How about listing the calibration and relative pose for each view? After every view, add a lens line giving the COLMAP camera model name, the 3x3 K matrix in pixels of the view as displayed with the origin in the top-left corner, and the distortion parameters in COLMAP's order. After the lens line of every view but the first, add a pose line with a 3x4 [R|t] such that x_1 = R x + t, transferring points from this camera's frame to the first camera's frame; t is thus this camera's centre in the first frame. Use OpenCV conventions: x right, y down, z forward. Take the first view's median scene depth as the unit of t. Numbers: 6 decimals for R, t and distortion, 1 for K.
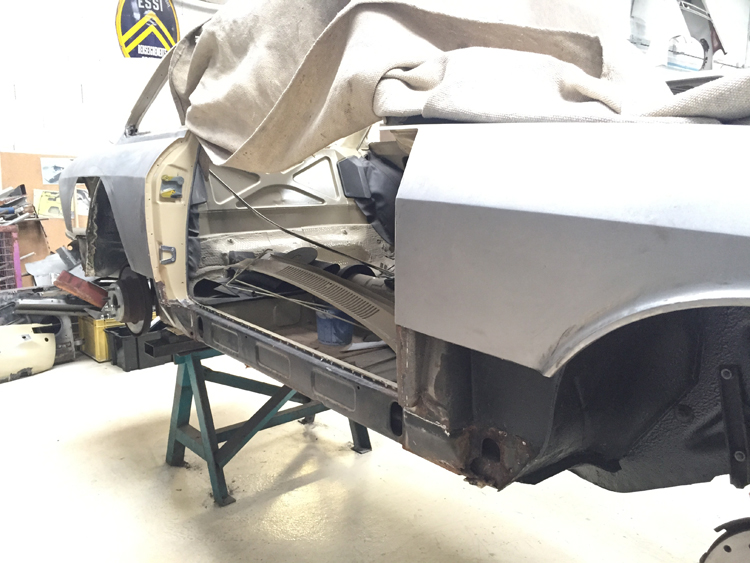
lens RADIAL K [[648.1, 0, 375.0], [0, 648.1, 281.5], [0, 0, 1]] dist [0.102897, -0.142119]
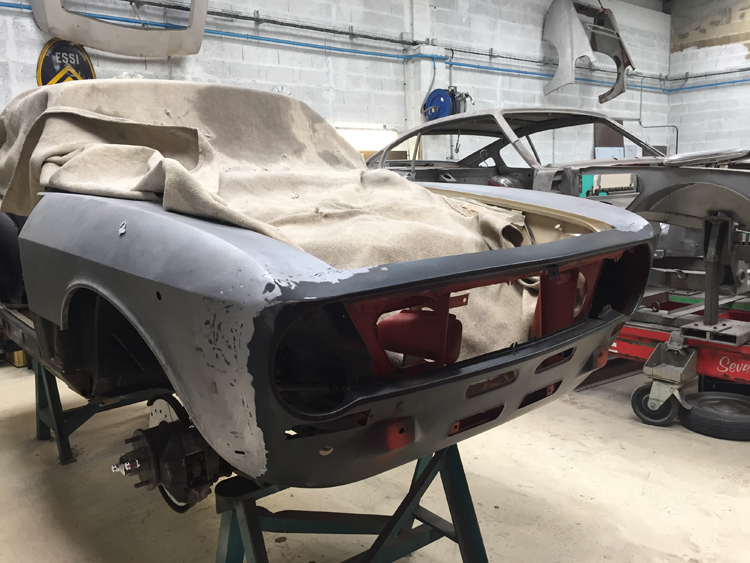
lens RADIAL K [[640.1, 0, 375.0], [0, 640.1, 281.5], [0, 0, 1]] dist [-0.002101, -0.003060]
pose [[0.998977, -0.042850, 0.014481, 0.166571], [0.043046, 0.998982, -0.013522, 0.008988], [-0.013887, 0.014132, 0.999804, -0.126046]]
